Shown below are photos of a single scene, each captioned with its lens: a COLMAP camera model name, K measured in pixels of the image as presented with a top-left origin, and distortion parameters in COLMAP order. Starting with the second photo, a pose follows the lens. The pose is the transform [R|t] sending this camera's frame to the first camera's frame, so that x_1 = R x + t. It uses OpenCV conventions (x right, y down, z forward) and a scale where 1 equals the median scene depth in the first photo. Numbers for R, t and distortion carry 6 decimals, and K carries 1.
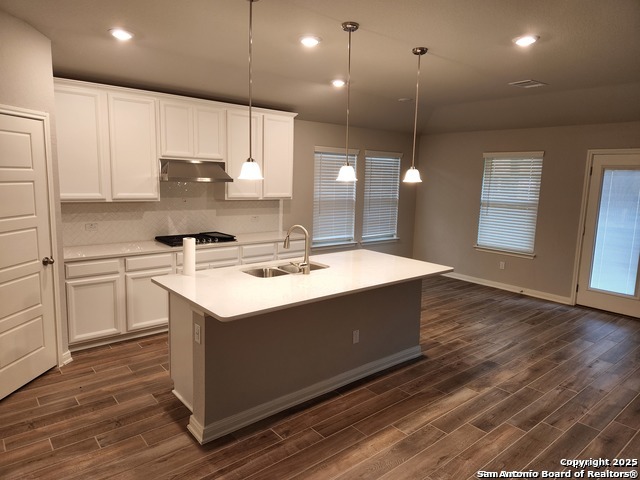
lens RADIAL K [[430.9, 0, 320.0], [0, 430.9, 240.0], [0, 0, 1]] dist [0.024502, -0.005097]
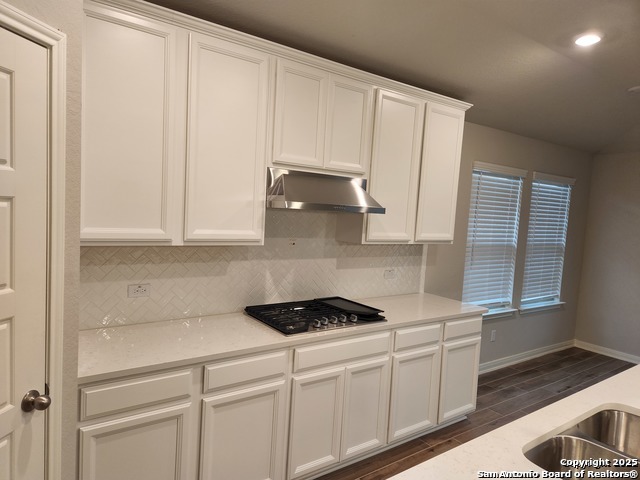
lens RADIAL K [[427.5, 0, 308.7], [0, 427.5, 246.7], [0, 0, 1]] dist [0.031014, -0.003289]
pose [[0.995745, 0.042054, -0.082000, -0.257097], [-0.046367, 0.997600, -0.051423, -0.060205], [0.079640, 0.055007, 0.995305, 0.451855]]
